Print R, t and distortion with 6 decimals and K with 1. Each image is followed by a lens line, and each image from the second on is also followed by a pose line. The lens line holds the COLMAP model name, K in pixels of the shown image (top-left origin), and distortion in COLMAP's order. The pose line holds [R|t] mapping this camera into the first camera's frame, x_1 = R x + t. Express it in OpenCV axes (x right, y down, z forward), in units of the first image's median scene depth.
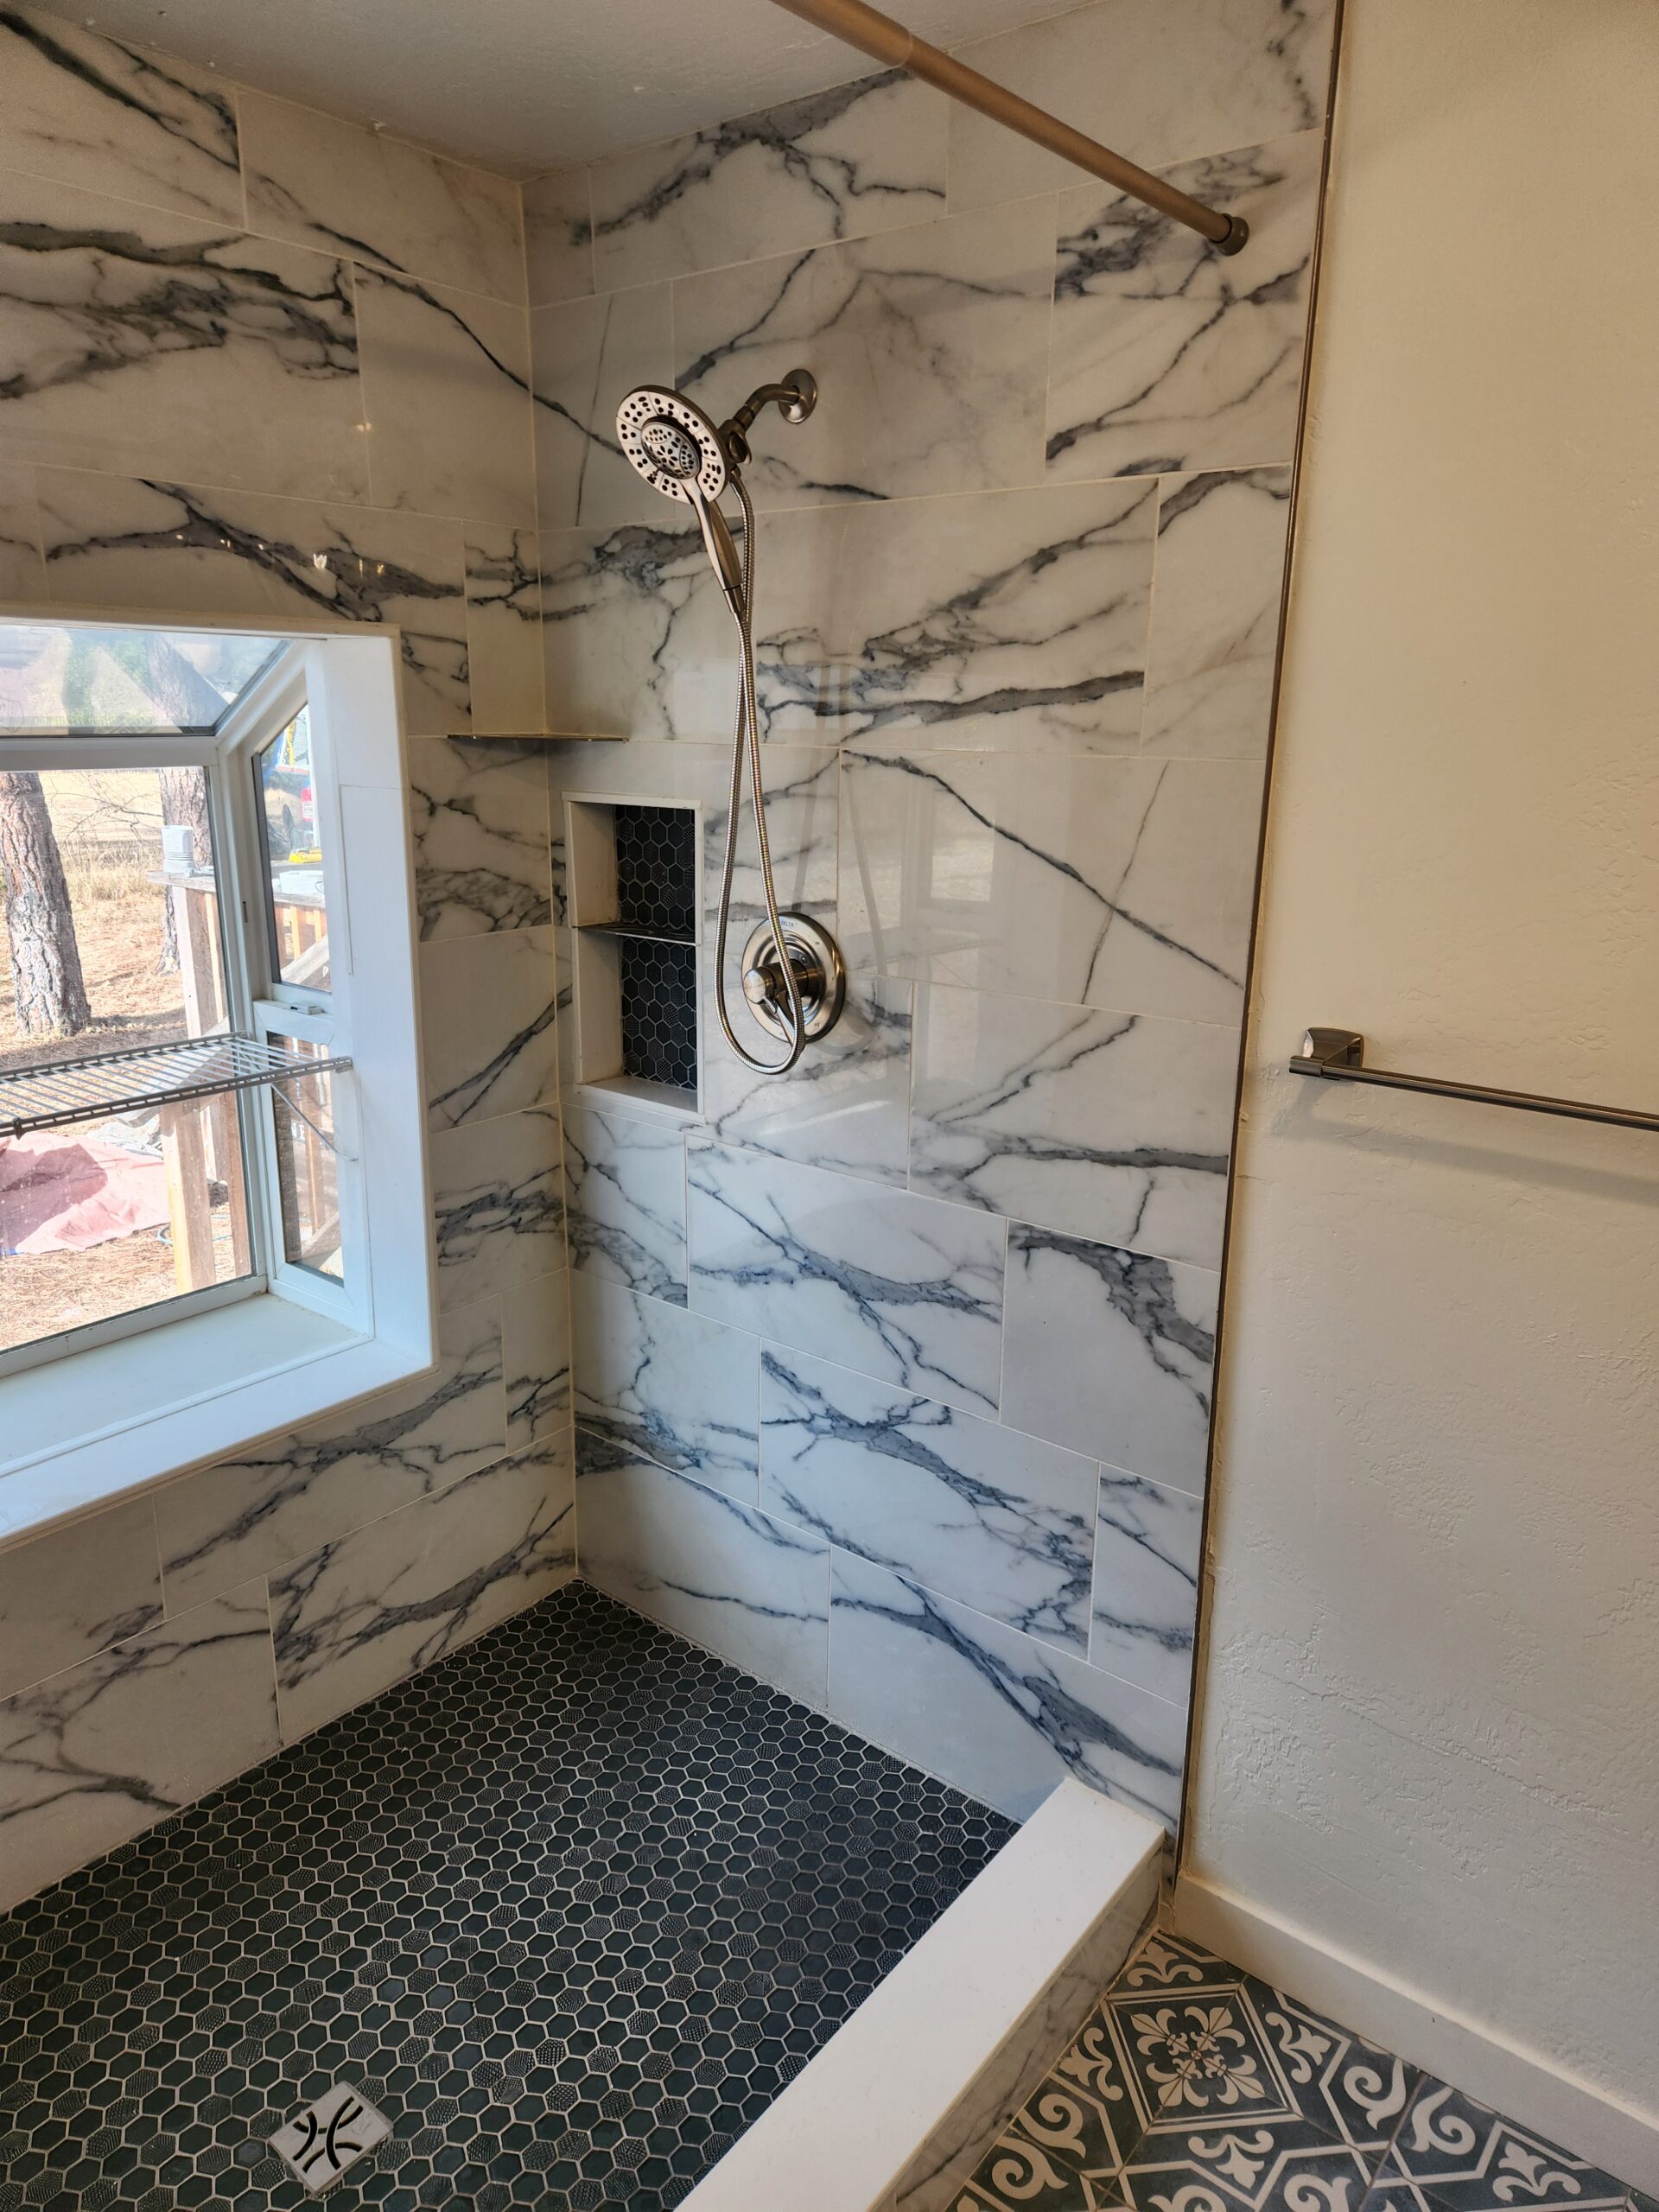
lens RADIAL K [[1497.8, 0, 829.3], [0, 1497.8, 1088.7], [0, 0, 1]] dist [0.070939, -0.053946]
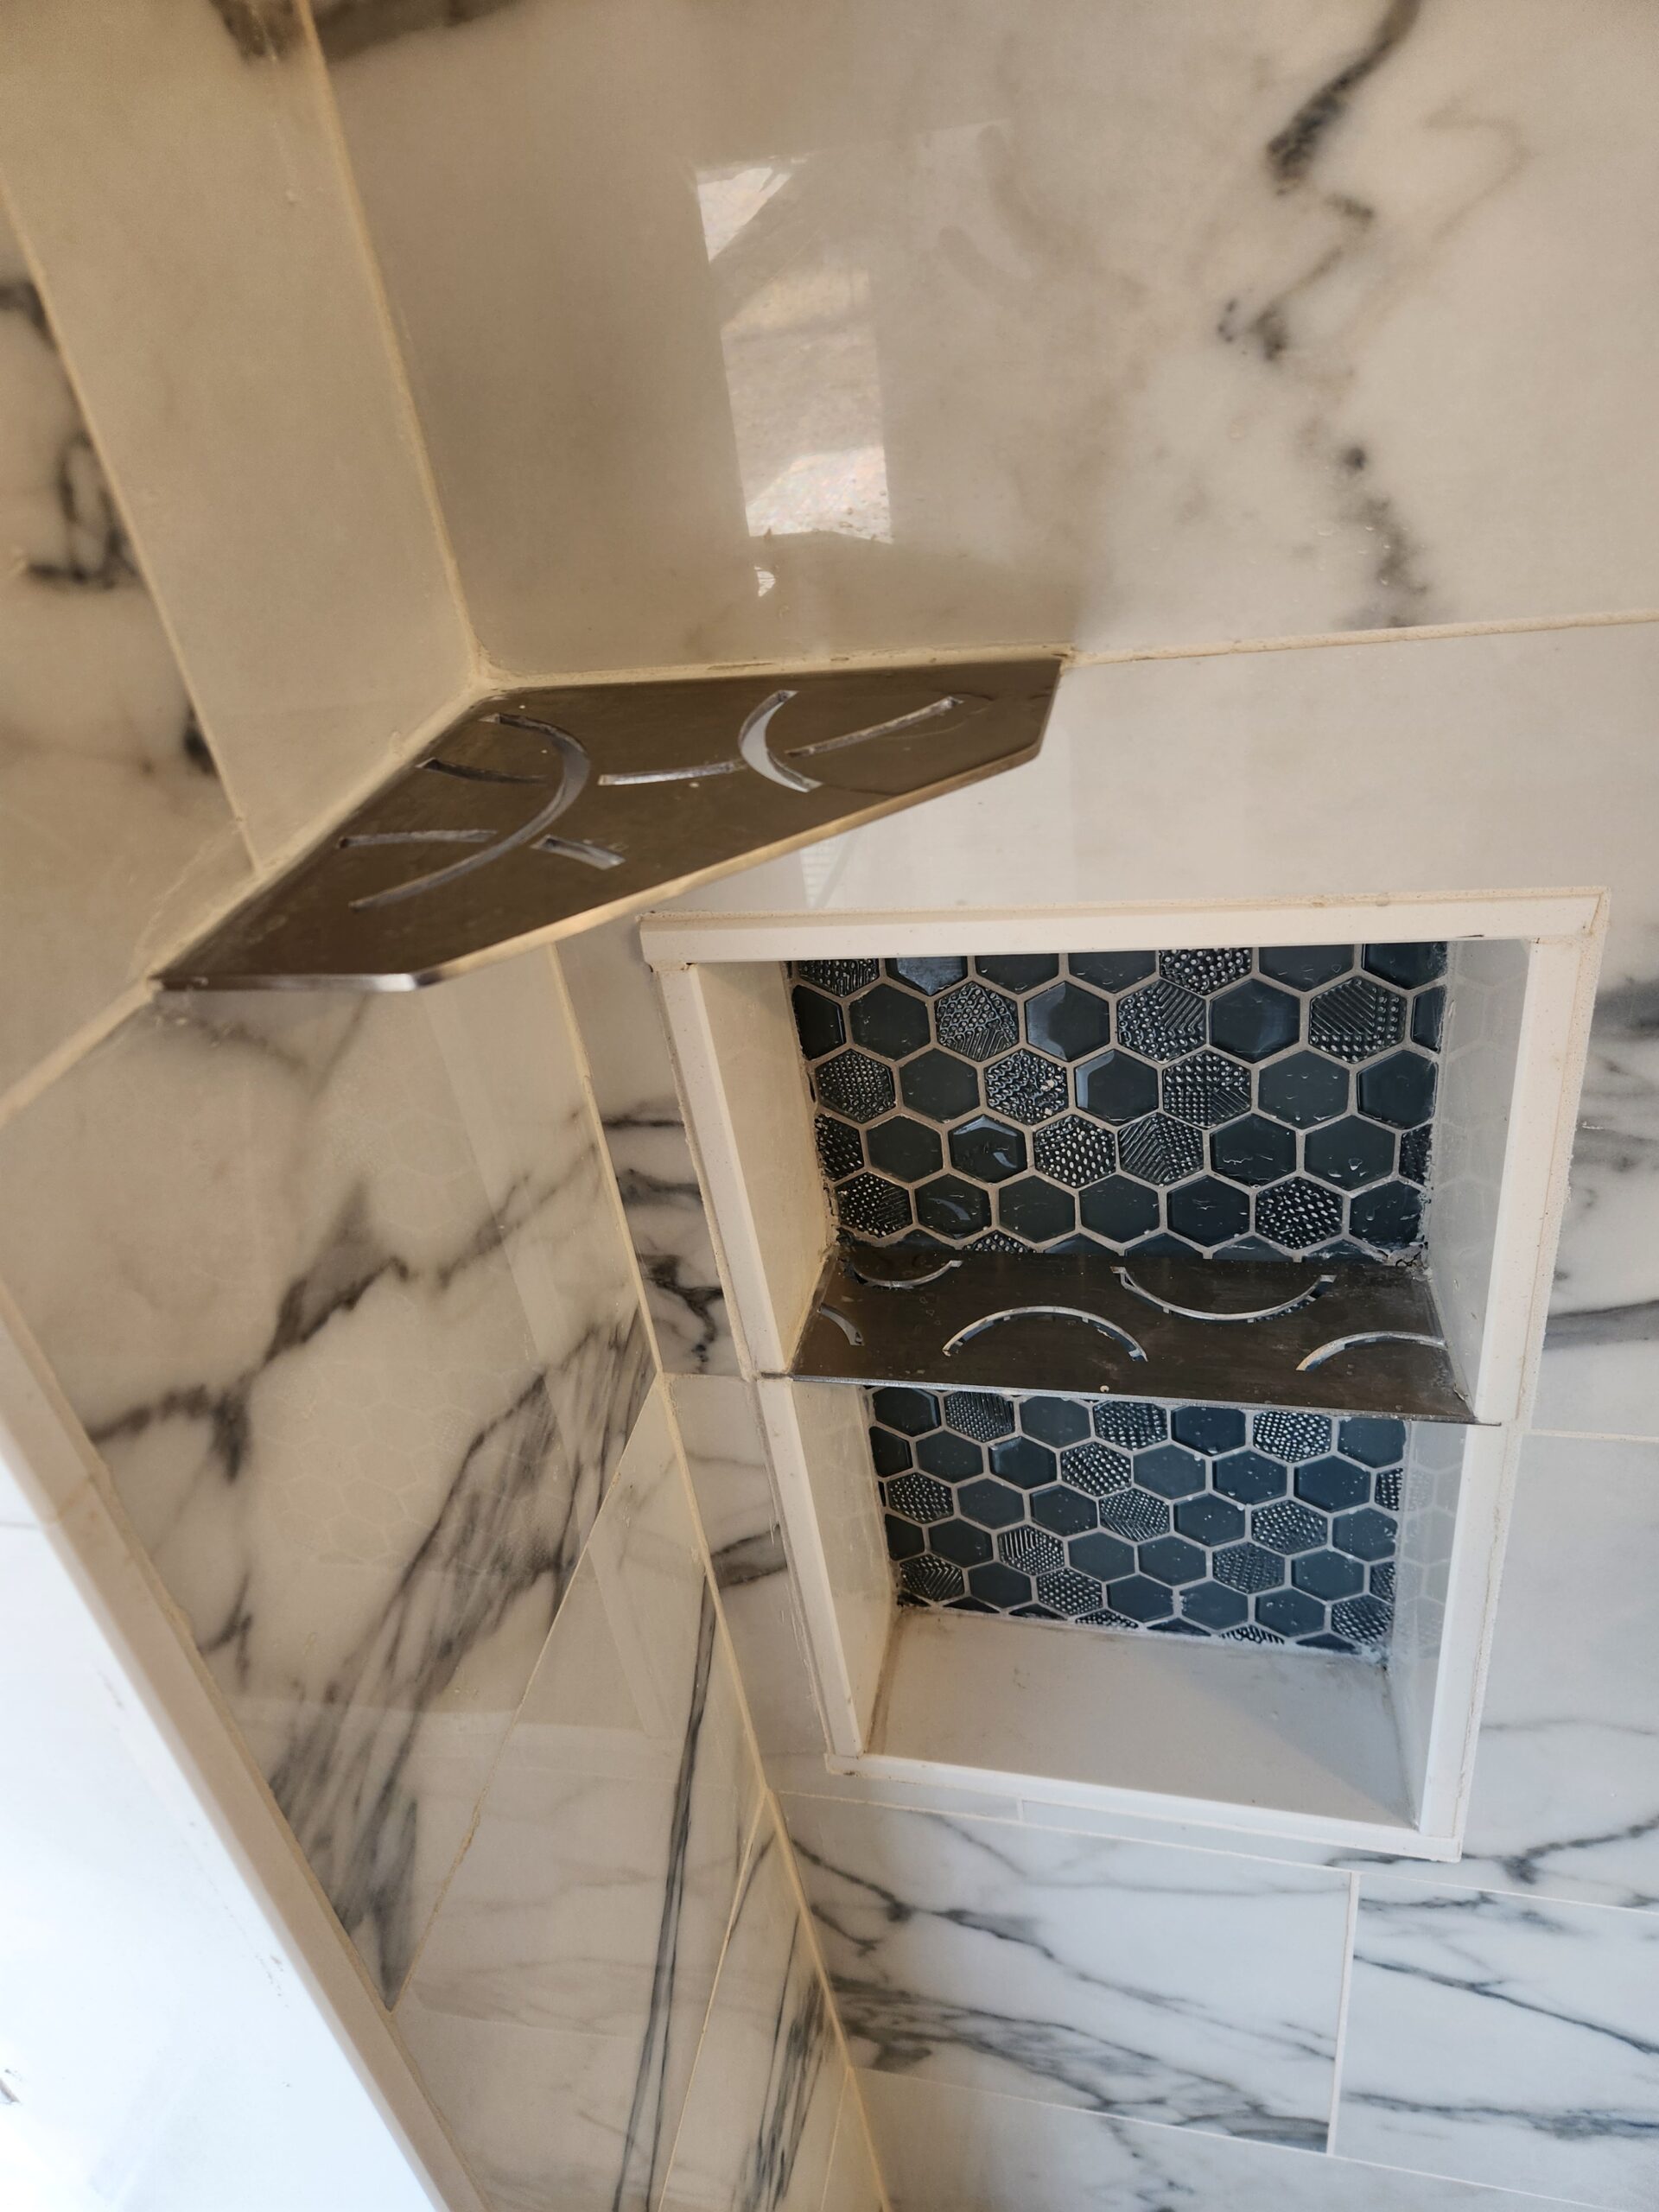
lens RADIAL K [[1545.5, 0, 829.5], [0, 1545.5, 1106.0], [0, 0, 1]] dist [0.073872, -0.106390]
pose [[0.892296, -0.348590, 0.286867, -0.240232], [0.253492, 0.912677, 0.320567, -0.253467], [-0.373563, -0.213322, 0.902743, 0.827009]]
